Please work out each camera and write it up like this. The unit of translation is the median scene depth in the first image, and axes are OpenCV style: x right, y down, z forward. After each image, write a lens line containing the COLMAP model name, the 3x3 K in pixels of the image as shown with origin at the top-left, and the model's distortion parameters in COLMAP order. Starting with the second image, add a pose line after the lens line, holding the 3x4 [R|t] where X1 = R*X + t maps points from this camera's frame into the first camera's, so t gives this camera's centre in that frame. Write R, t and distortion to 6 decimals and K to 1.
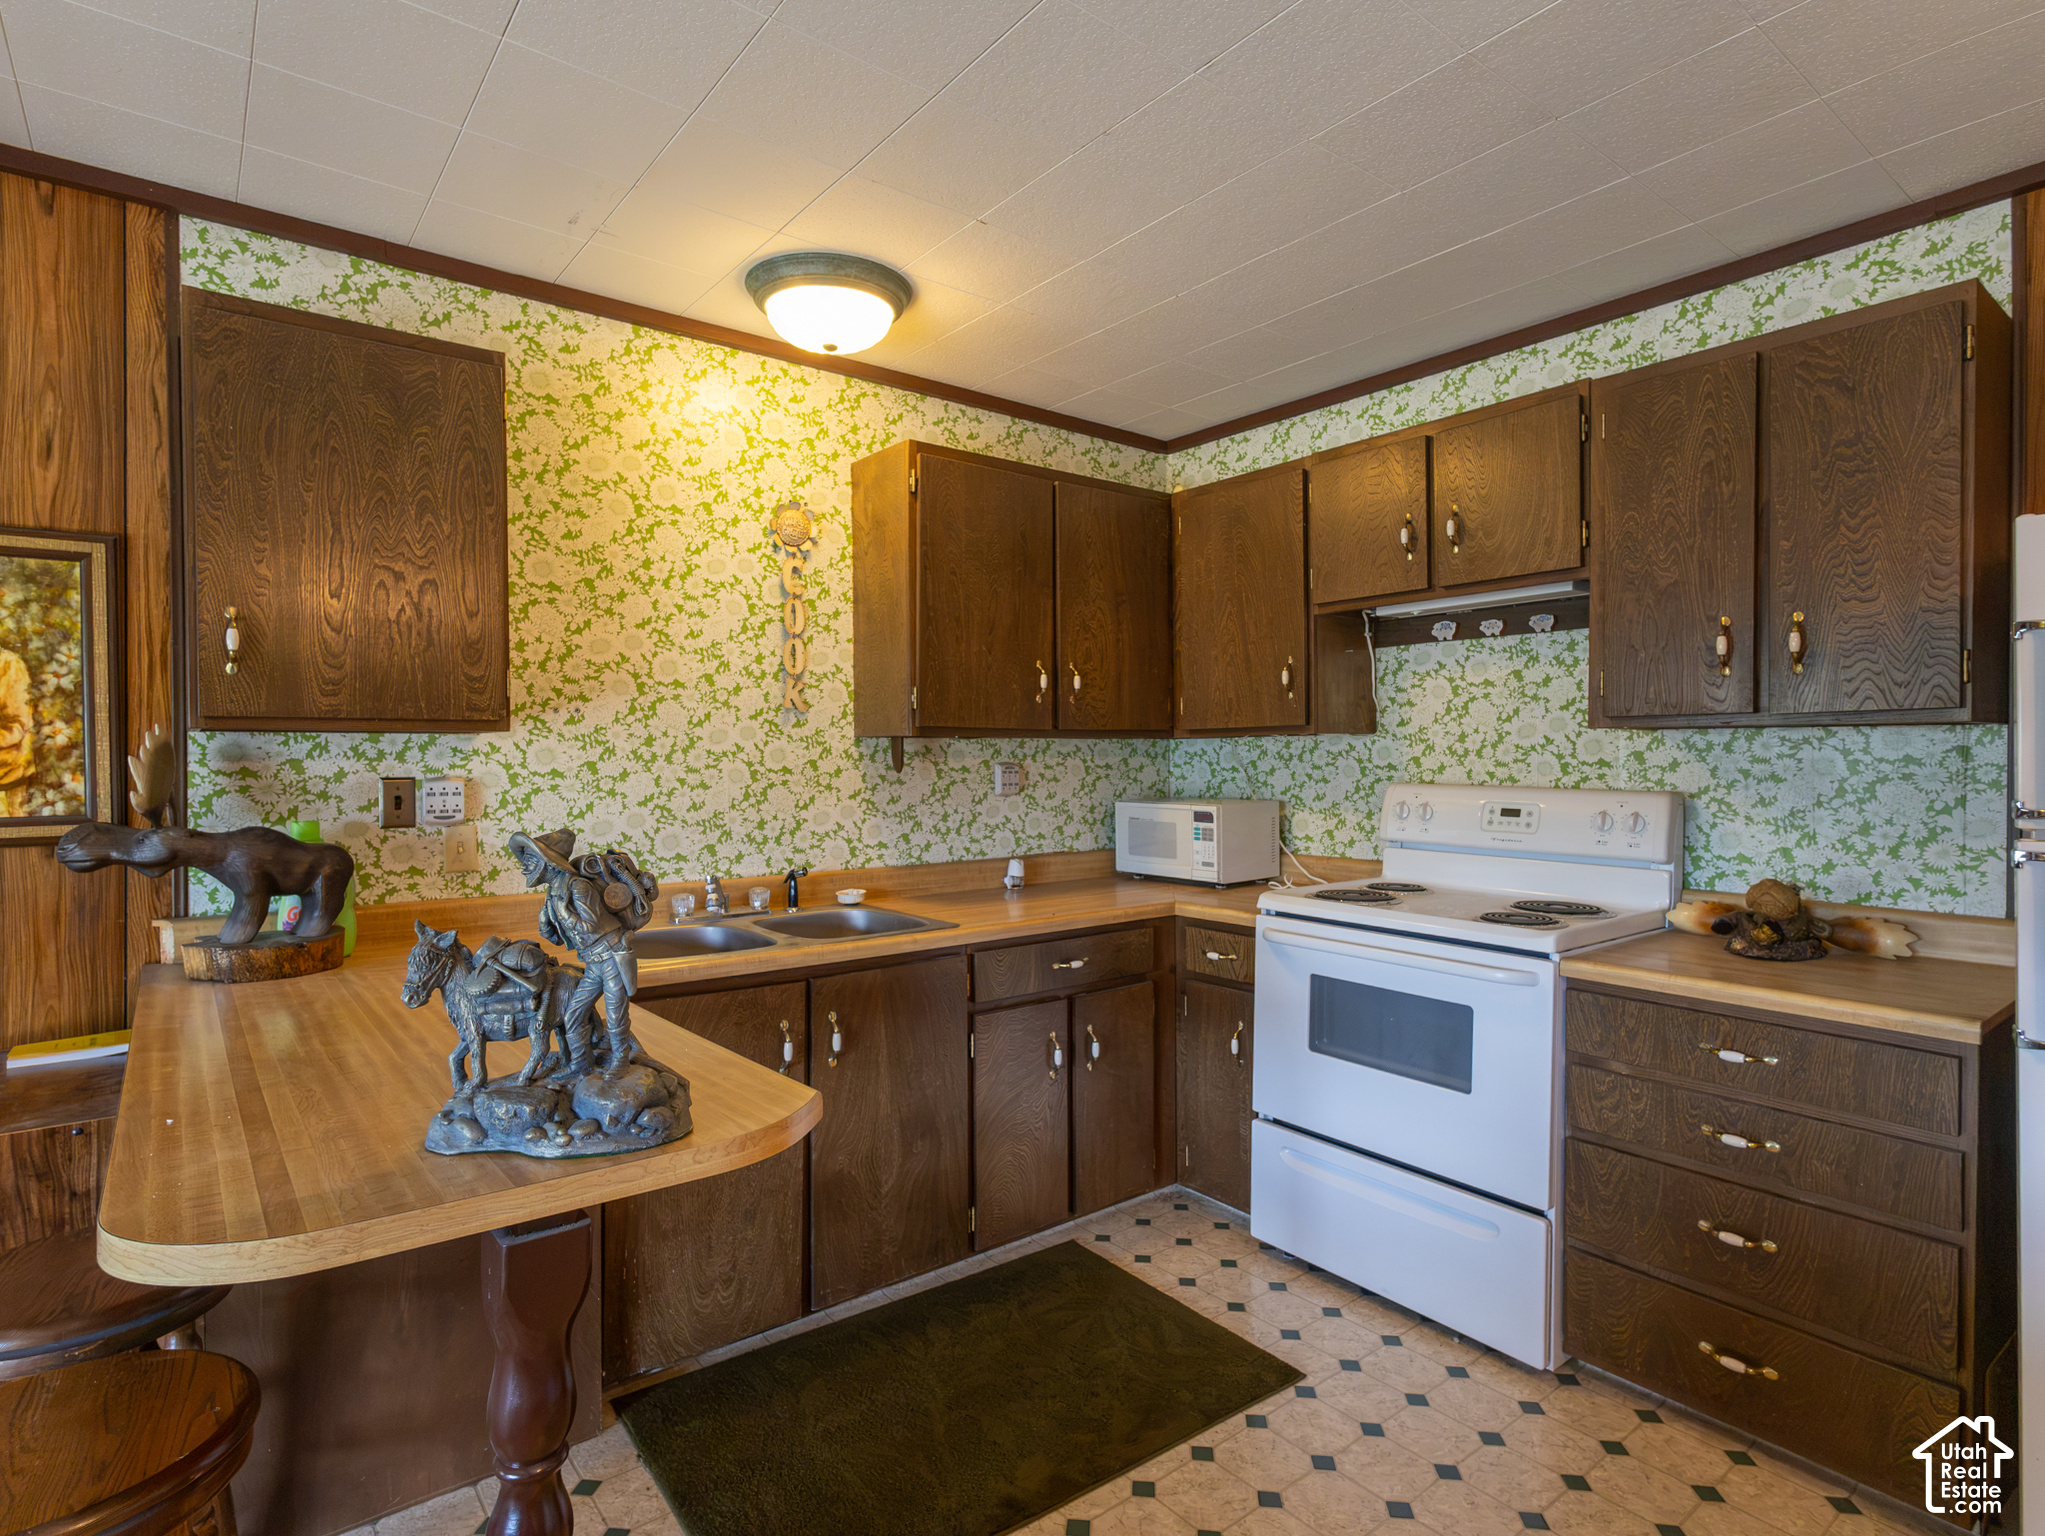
lens RADIAL K [[1078.1, 0, 1024.4], [0, 1078.1, 765.0], [0, 0, 1]] dist [0.010858, -0.001393]
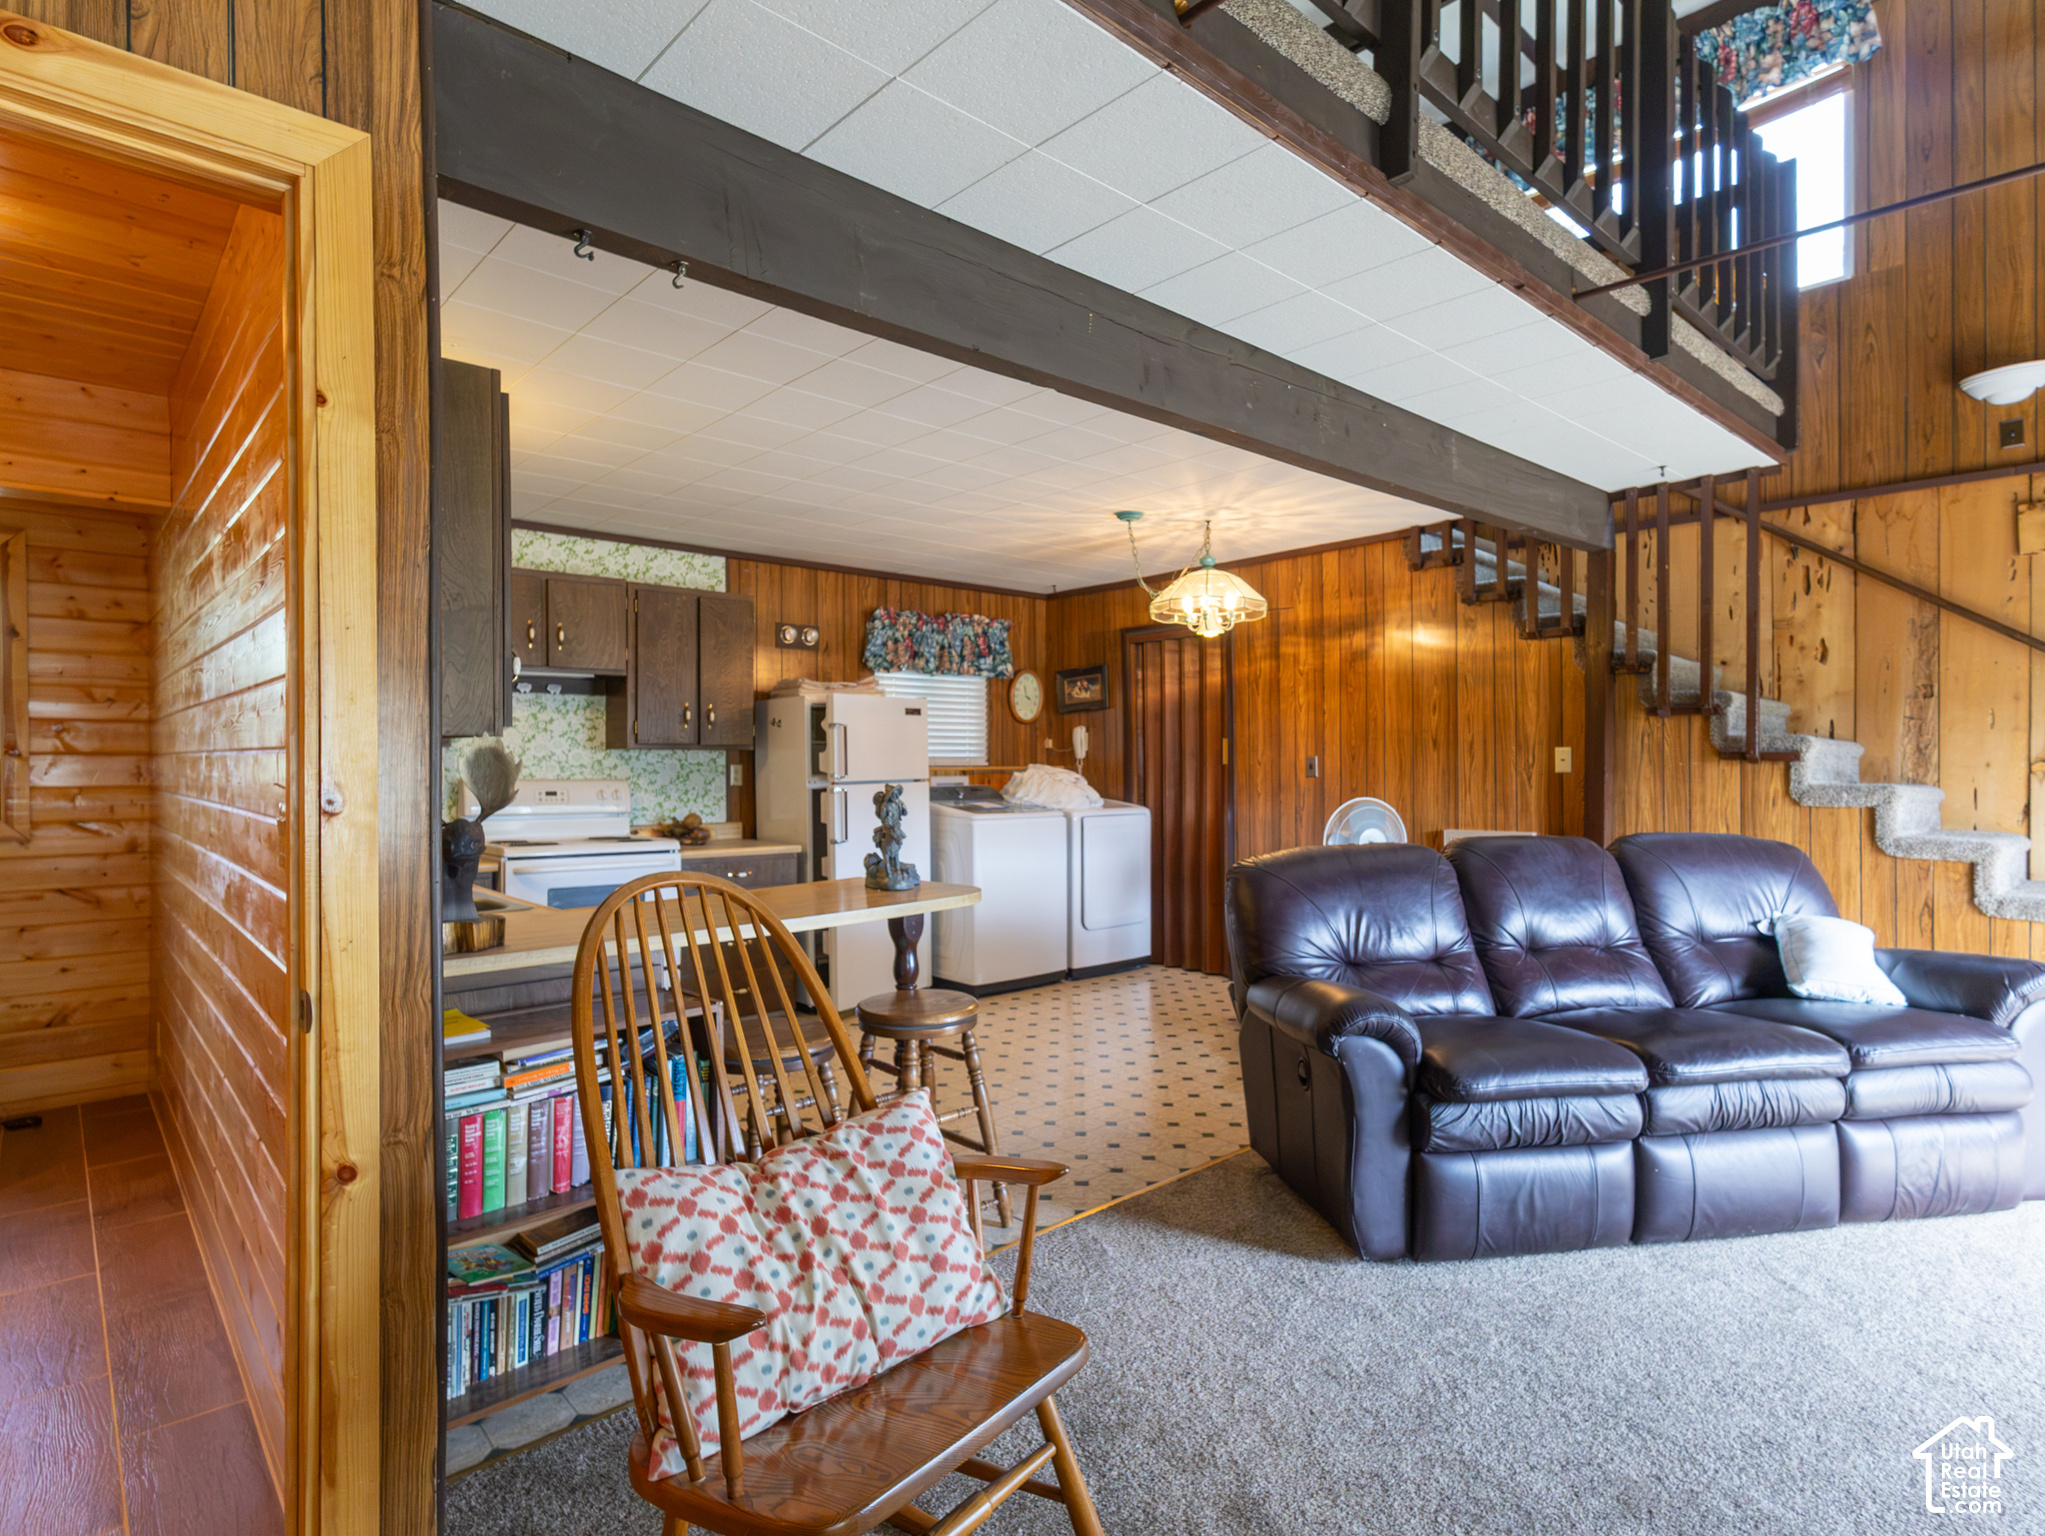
lens RADIAL K [[1078.1, 0, 1025.9], [0, 1078.1, 763.9], [0, 0, 1]] dist [0.010858, -0.001393]
pose [[-0.070761, -0.000119, 0.997493, -1.582548], [0.013061, 0.999914, 0.001046, 0.003435], [-0.997408, 0.013102, -0.070753, 0.383454]]
